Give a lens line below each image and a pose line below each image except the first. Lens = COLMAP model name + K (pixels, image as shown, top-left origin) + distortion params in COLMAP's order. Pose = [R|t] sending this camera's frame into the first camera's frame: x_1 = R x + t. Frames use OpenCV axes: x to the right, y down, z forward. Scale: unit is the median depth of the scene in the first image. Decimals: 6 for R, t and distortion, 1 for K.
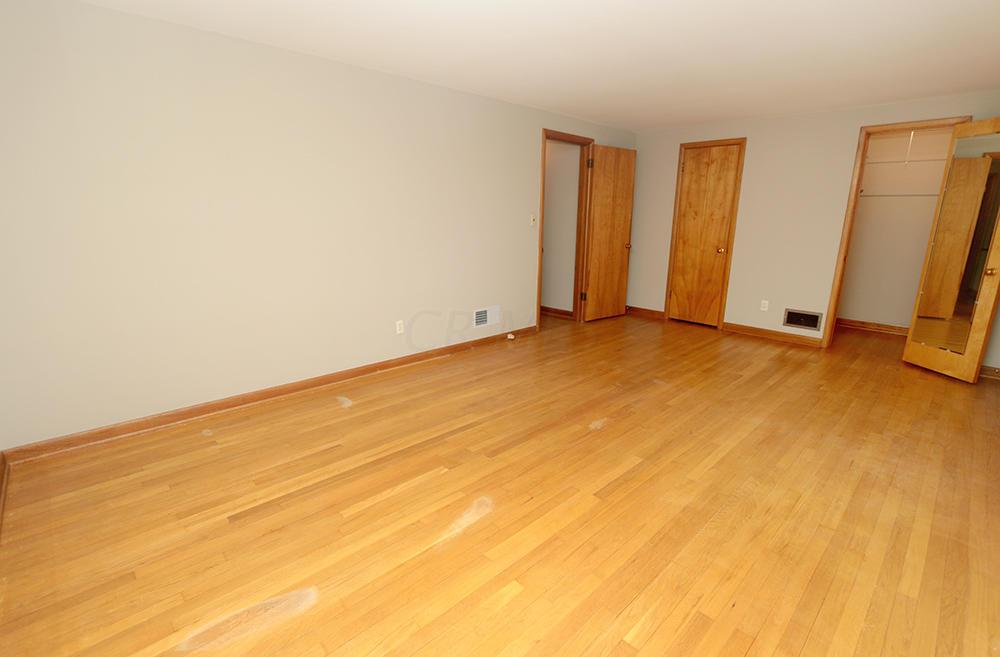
lens RADIAL K [[466.9, 0, 500.0], [0, 466.9, 328.5], [0, 0, 1]] dist [0.000441, 0.000348]
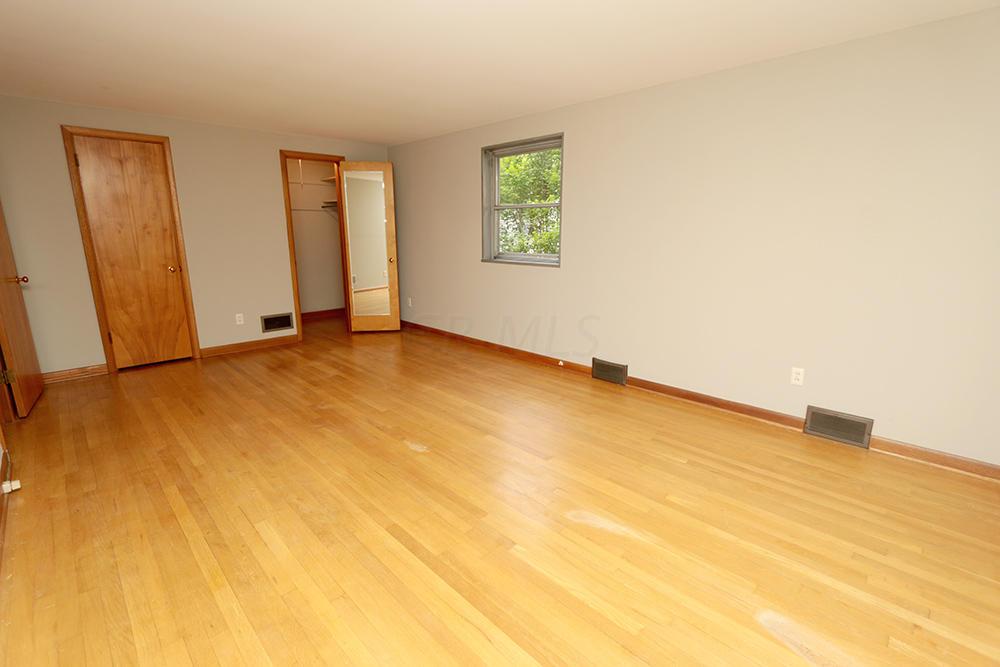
lens RADIAL K [[463.8, 0, 505.7], [0, 463.8, 330.3], [0, 0, 1]] dist [-0.011637, 0.000186]
pose [[-0.013410, -0.227536, 0.973677, -0.446816], [0.245082, 0.943314, 0.223816, -0.125128], [-0.969410, 0.241632, 0.043115, 0.507119]]
